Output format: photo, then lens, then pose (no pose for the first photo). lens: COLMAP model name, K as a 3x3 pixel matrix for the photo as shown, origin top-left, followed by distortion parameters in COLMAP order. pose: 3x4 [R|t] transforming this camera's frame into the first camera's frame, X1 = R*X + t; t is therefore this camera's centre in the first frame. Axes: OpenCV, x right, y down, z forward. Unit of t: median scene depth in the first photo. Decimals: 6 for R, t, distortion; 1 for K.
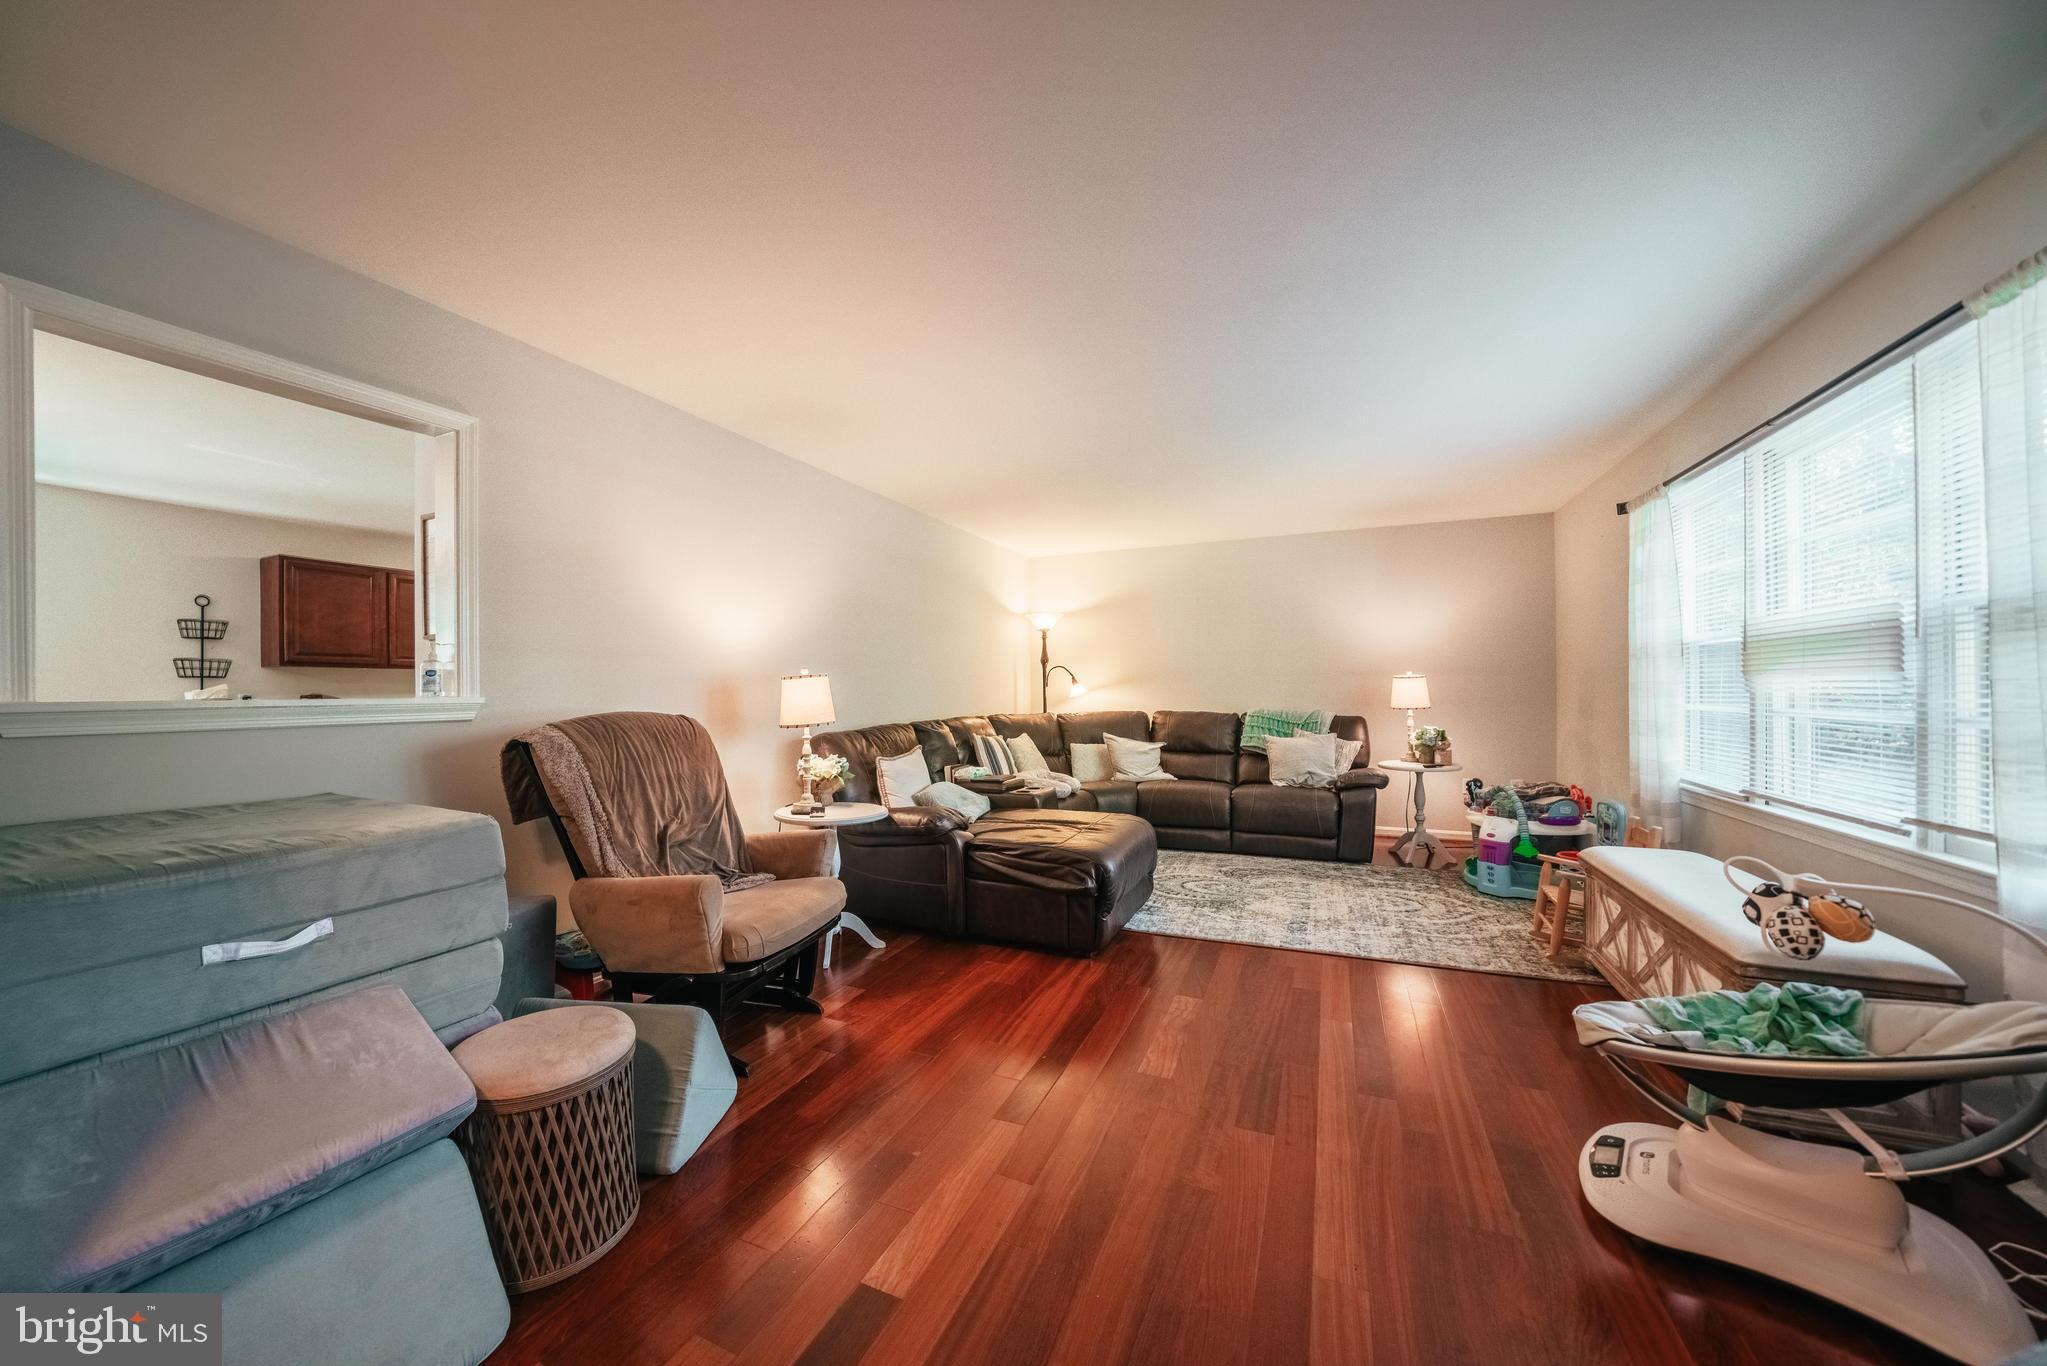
lens RADIAL K [[708.4, 0, 1000.8], [0, 708.4, 684.7], [0, 0, 1]] dist [-0.019913, -0.000207]
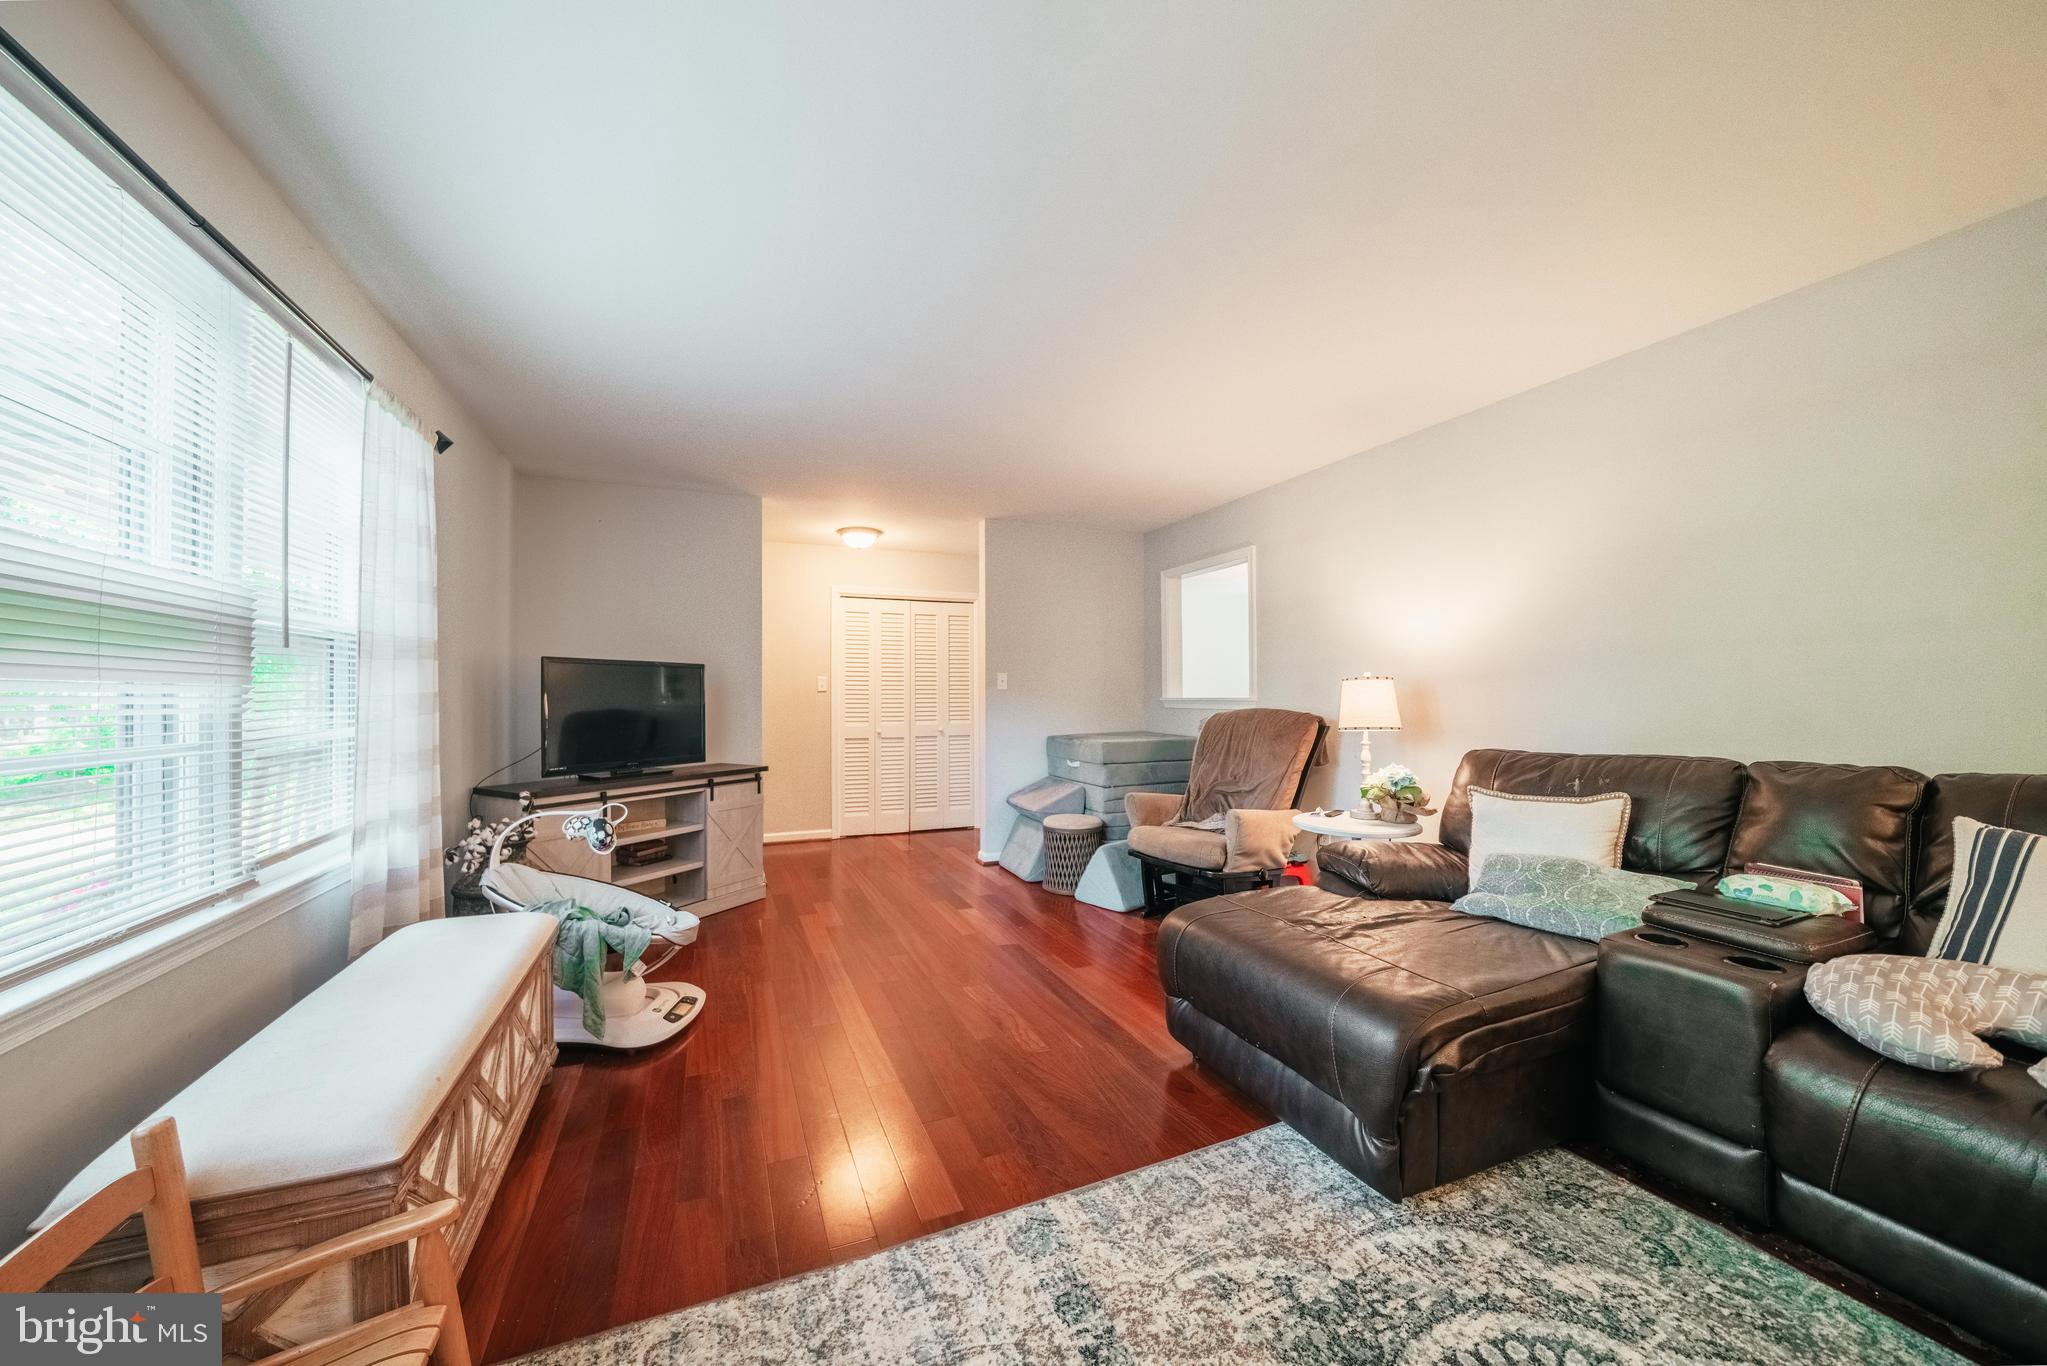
lens RADIAL K [[708.4, 0, 1000.8], [0, 708.4, 684.7], [0, 0, 1]] dist [-0.019913, -0.000207]
pose [[-0.683078, -0.002929, -0.730340, 0.781121], [0.014875, 0.999729, -0.017921, 0.006339], [0.730194, -0.023105, -0.682849, 1.318311]]
